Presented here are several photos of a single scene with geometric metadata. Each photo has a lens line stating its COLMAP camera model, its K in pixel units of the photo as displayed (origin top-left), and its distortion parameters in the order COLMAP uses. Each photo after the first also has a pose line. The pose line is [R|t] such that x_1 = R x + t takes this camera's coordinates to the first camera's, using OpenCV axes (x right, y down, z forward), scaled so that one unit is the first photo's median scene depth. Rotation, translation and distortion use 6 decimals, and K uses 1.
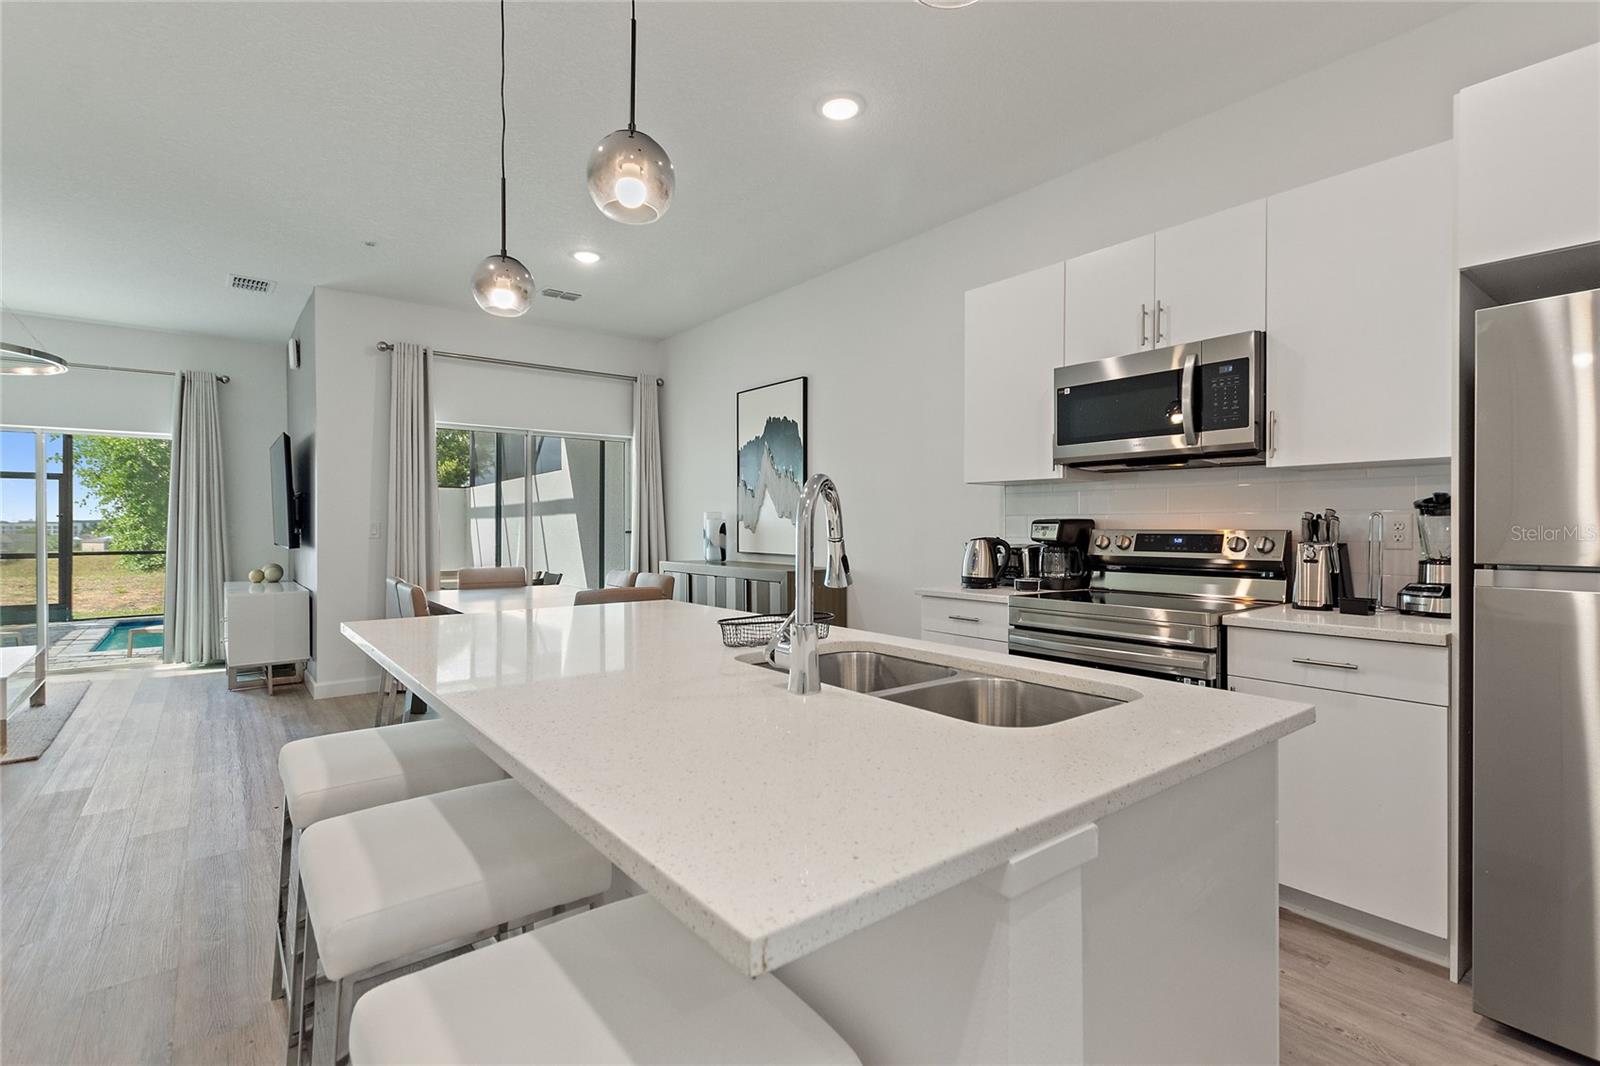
lens RADIAL K [[741.6, 0, 805.1], [0, 741.6, 531.4], [0, 0, 1]] dist [0.004289, -0.000103]
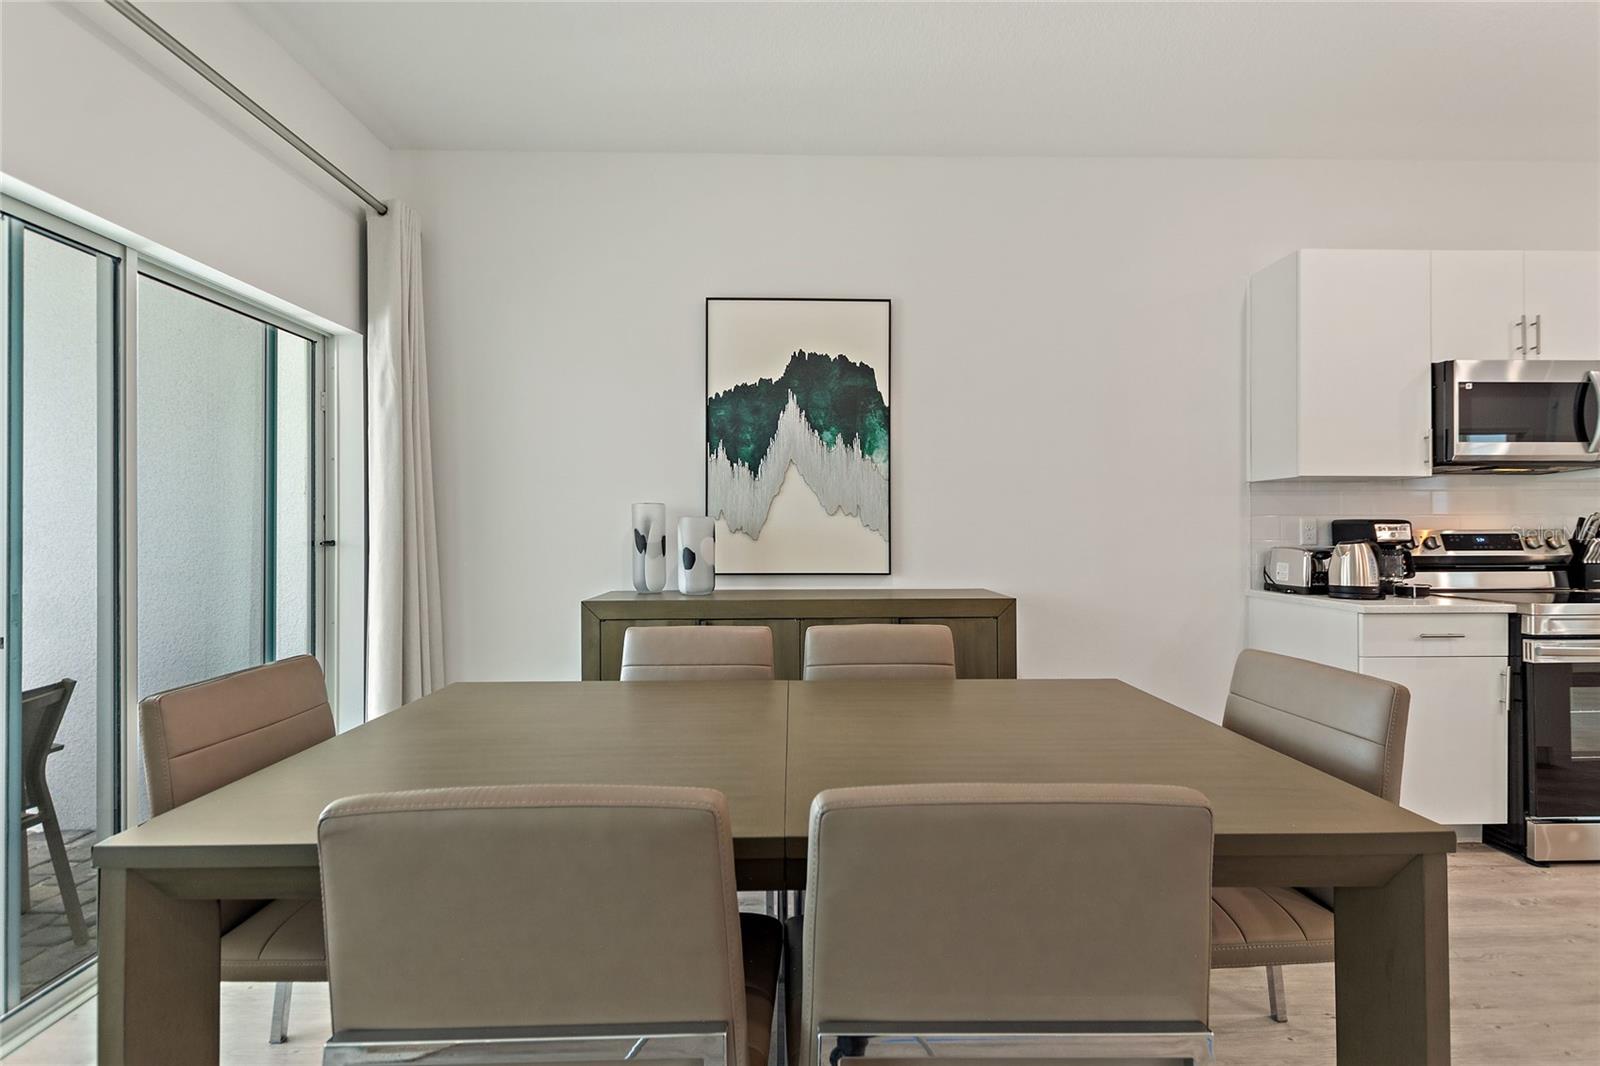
lens RADIAL K [[718.9, 0, 791.7], [0, 718.9, 529.8], [0, 0, 1]] dist [0.006523, -0.002111]
pose [[0.603070, -0.002036, 0.797686, -0.526160], [0.009012, 0.999950, -0.004261, -0.003932], [-0.797638, 0.009758, 0.603058, 0.650854]]
